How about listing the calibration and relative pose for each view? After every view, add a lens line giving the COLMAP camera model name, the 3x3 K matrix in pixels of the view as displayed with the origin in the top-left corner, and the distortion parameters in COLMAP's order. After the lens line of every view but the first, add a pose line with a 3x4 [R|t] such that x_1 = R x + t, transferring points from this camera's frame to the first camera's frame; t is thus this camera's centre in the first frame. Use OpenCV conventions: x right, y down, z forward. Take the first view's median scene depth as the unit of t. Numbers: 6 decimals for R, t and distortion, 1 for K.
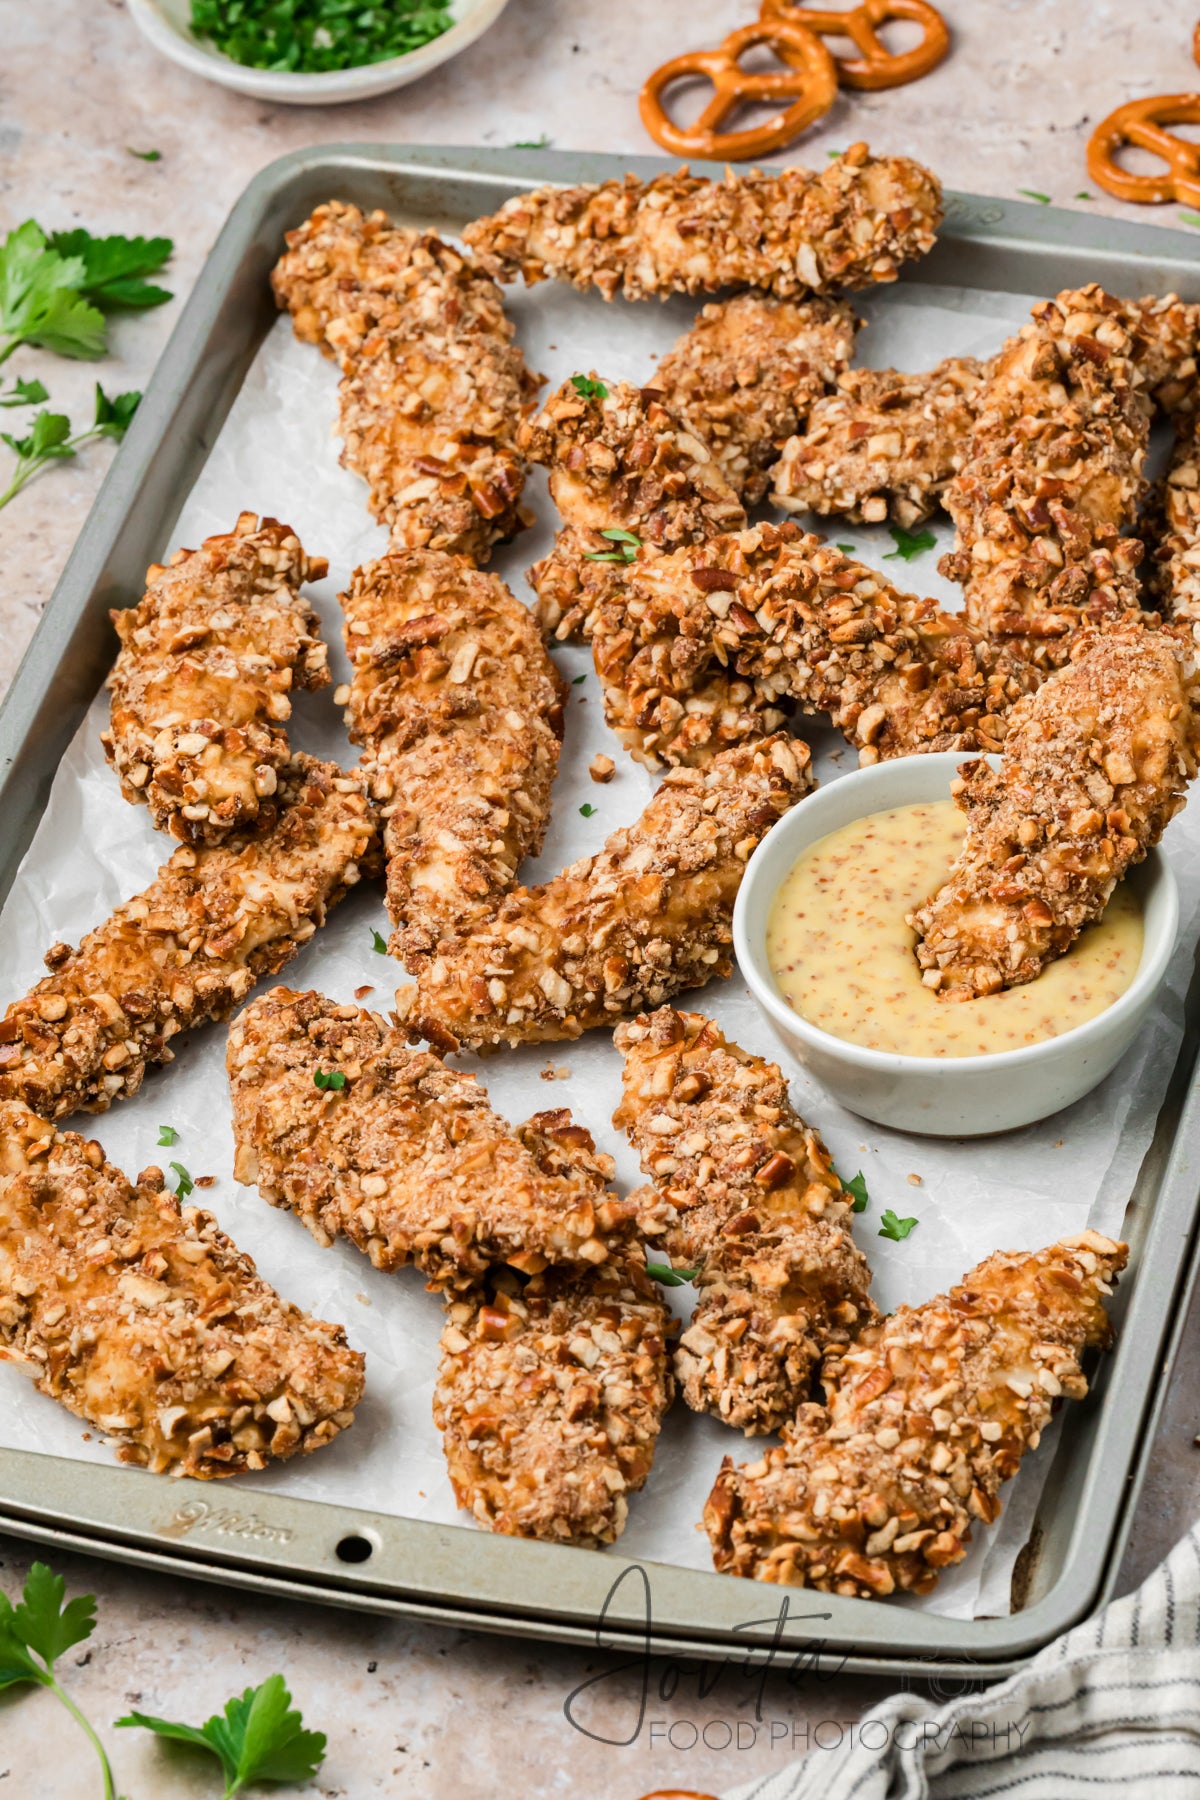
lens RADIAL K [[7372.5, 0, 600.0], [0, 7372.5, 900.0], [0, 0, 1]] dist [0.007004, 0.192802]
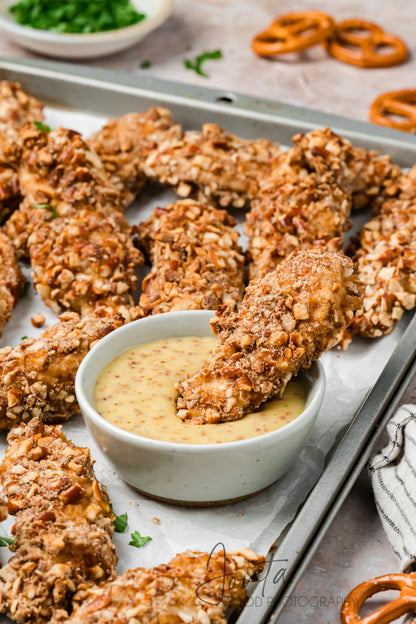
lens RADIAL K [[2555.8, 0, 208.0], [0, 2555.8, 312.0], [0, 0, 1]] dist [0.007004, 0.192802]
pose [[0.991178, 0.118587, -0.059192, 0.085277], [-0.128505, 0.969198, -0.210100, 0.116367], [0.032454, 0.215853, 0.975886, 0.393464]]
